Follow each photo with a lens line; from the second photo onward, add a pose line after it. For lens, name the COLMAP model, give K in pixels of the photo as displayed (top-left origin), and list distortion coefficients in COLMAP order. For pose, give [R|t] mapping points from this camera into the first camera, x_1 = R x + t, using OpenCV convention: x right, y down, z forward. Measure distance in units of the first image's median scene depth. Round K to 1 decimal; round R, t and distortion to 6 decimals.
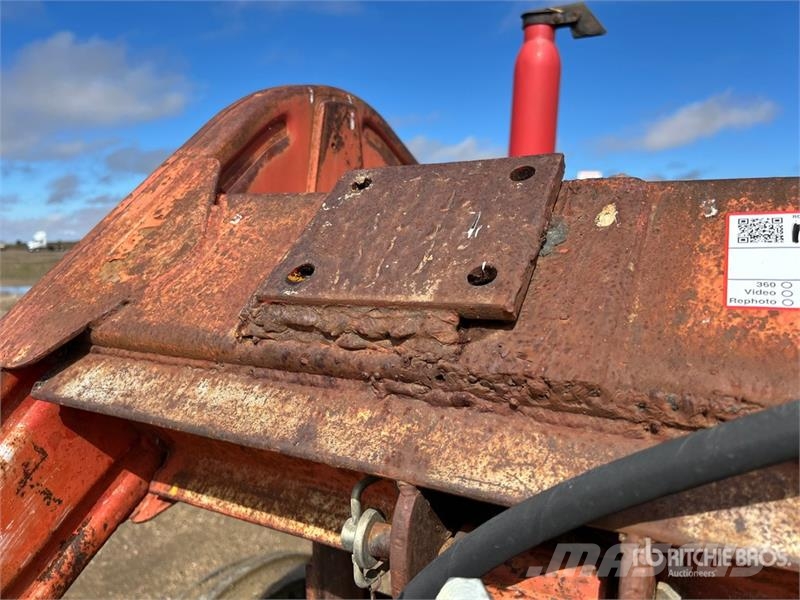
lens RADIAL K [[607.8, 0, 407.0], [0, 607.8, 299.7], [0, 0, 1]] dist [0.025768, -0.005252]
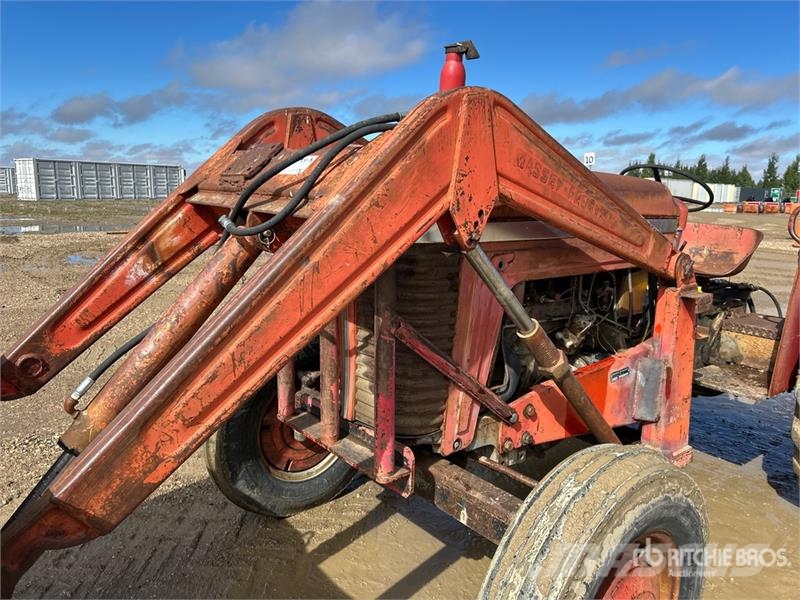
lens RADIAL K [[607.8, 0, 407.0], [0, 607.8, 299.7], [0, 0, 1]] dist [0.025768, -0.005252]
pose [[0.932285, 0.079905, -0.352788, 2.728248], [-0.049075, 0.994219, 0.095499, 0.418292], [0.358380, -0.071719, 0.930817, -2.791874]]
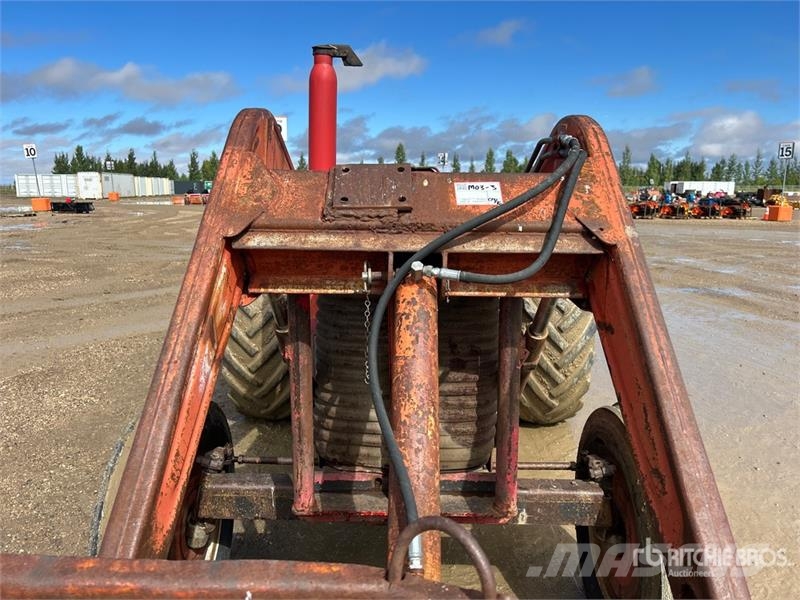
lens RADIAL K [[608.0, 0, 382.1], [0, 608.0, 323.8], [0, 0, 1]] dist [-0.007731, -0.009165]
pose [[0.892035, -0.103567, 0.439941, -1.523256], [0.044094, 0.988690, 0.143343, 0.158277], [-0.449811, -0.108468, 0.886513, -2.105764]]
